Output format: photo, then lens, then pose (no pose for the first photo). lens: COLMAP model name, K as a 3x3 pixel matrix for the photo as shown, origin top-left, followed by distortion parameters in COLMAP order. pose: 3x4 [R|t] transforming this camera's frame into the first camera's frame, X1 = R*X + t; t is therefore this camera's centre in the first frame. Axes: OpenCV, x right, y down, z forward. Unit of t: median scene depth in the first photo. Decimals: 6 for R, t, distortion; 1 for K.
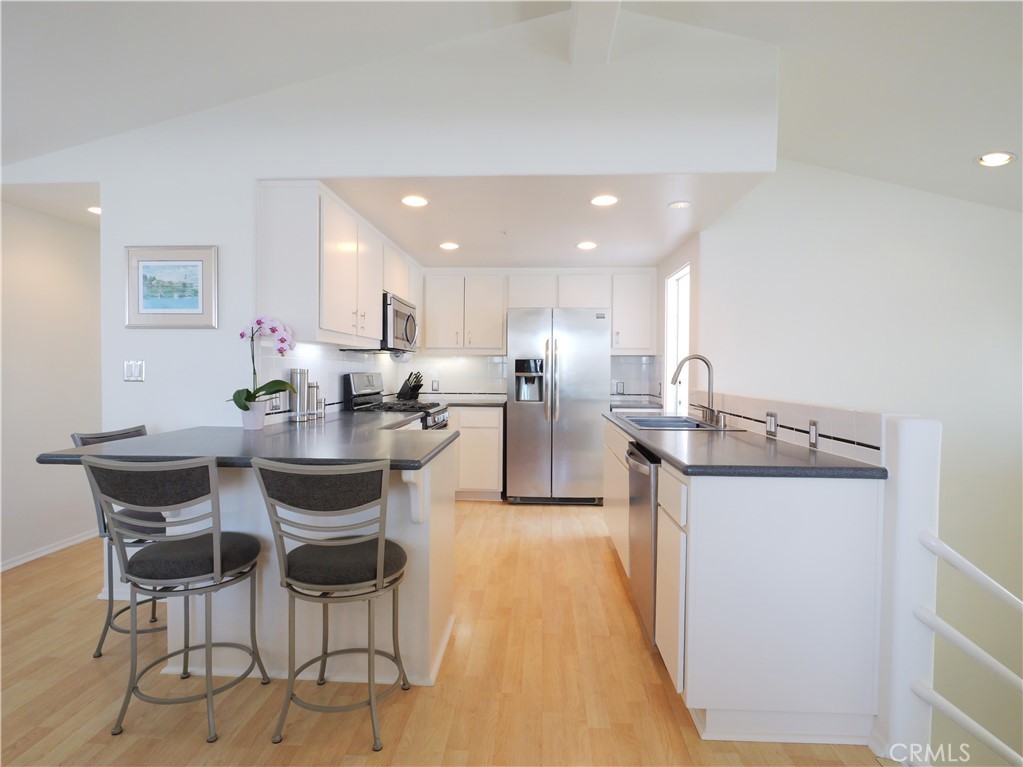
lens RADIAL K [[542.3, 0, 499.1], [0, 542.3, 374.4], [0, 0, 1]] dist [-0.010609, 0.005111]
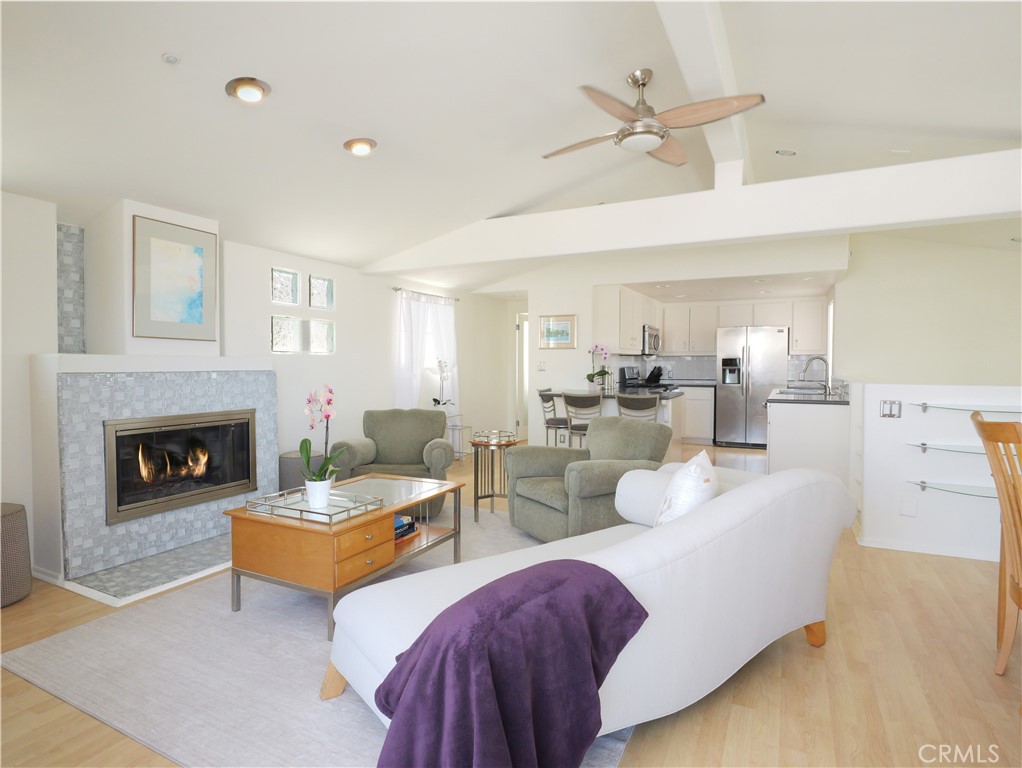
lens RADIAL K [[541.8, 0, 499.7], [0, 541.8, 379.9], [0, 0, 1]] dist [-0.010609, 0.005111]
pose [[0.911349, 0.009201, -0.411531, 0.141071], [0.000760, 0.999711, 0.024036, -0.004328], [0.411633, -0.022218, 0.911079, -1.194605]]
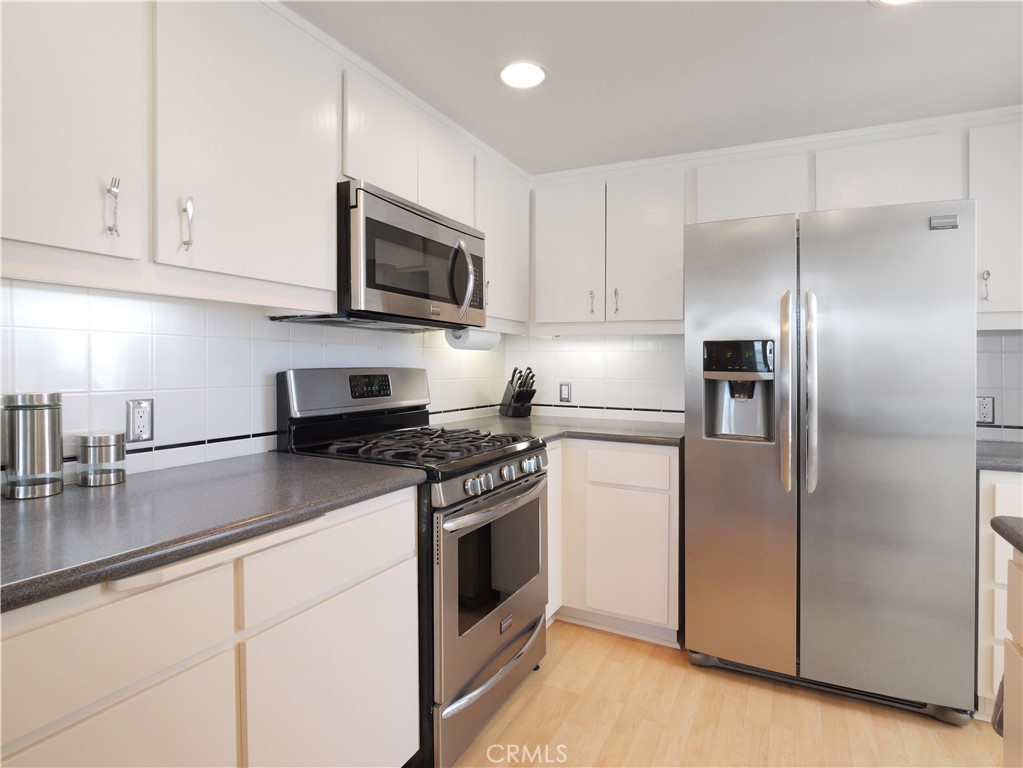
lens RADIAL K [[542.3, 0, 511.6], [0, 542.3, 350.8], [0, 0, 1]] dist [-0.010609, 0.005111]
pose [[0.917005, -0.002854, -0.398865, 0.096331], [-0.010366, 0.999466, -0.030982, -0.007359], [0.398740, 0.032545, 0.916486, 0.830438]]
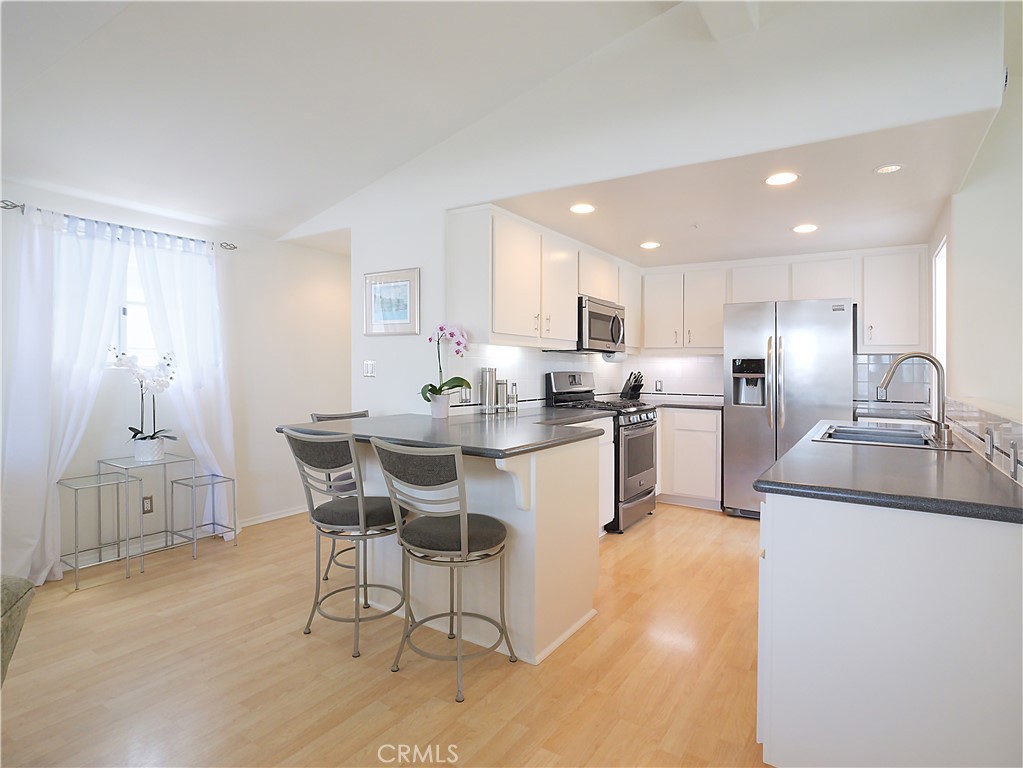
lens RADIAL K [[542.3, 0, 522.9], [0, 542.3, 366.2], [0, 0, 1]] dist [-0.010609, 0.005111]
pose [[0.876996, 0.003393, -0.480486, 0.247299], [-0.011109, 0.999851, -0.013216, 0.000682], [0.480370, 0.016928, 0.876903, 0.029108]]
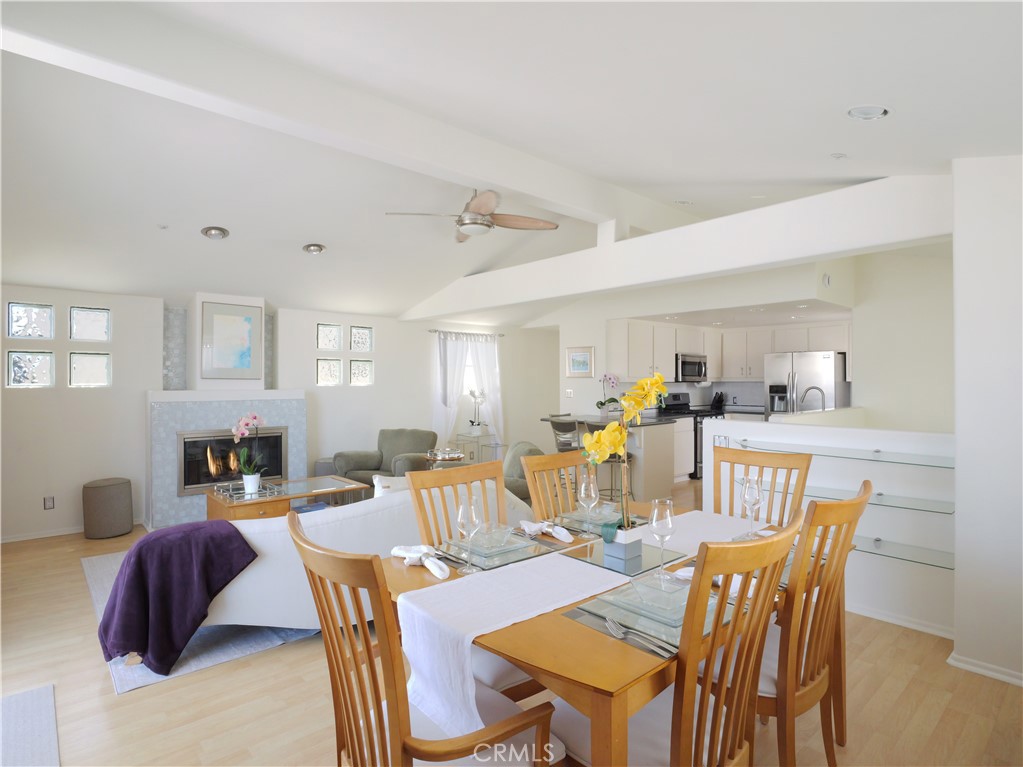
lens RADIAL K [[542.3, 0, 520.7], [0, 542.3, 379.2], [0, 0, 1]] dist [-0.010609, 0.005111]
pose [[0.716590, -0.008638, -0.697441, 0.954433], [0.001121, 0.999936, -0.011233, -0.043233], [0.697493, 0.007268, 0.716555, -1.025150]]
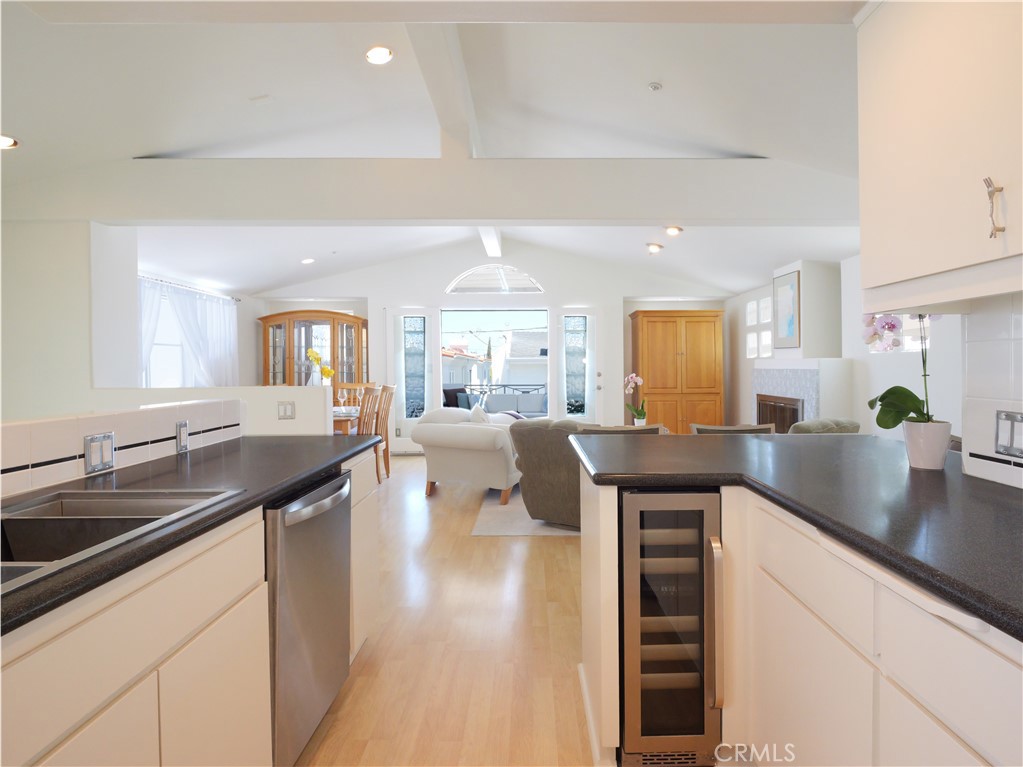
lens RADIAL K [[542.3, 0, 498.7], [0, 542.3, 365.8], [0, 0, 1]] dist [-0.010609, 0.005111]
pose [[-0.999202, 0.000021, -0.039943, 0.051570], [-0.000077, 0.999997, 0.002451, -0.009799], [0.039943, 0.002453, -0.999199, 1.396386]]
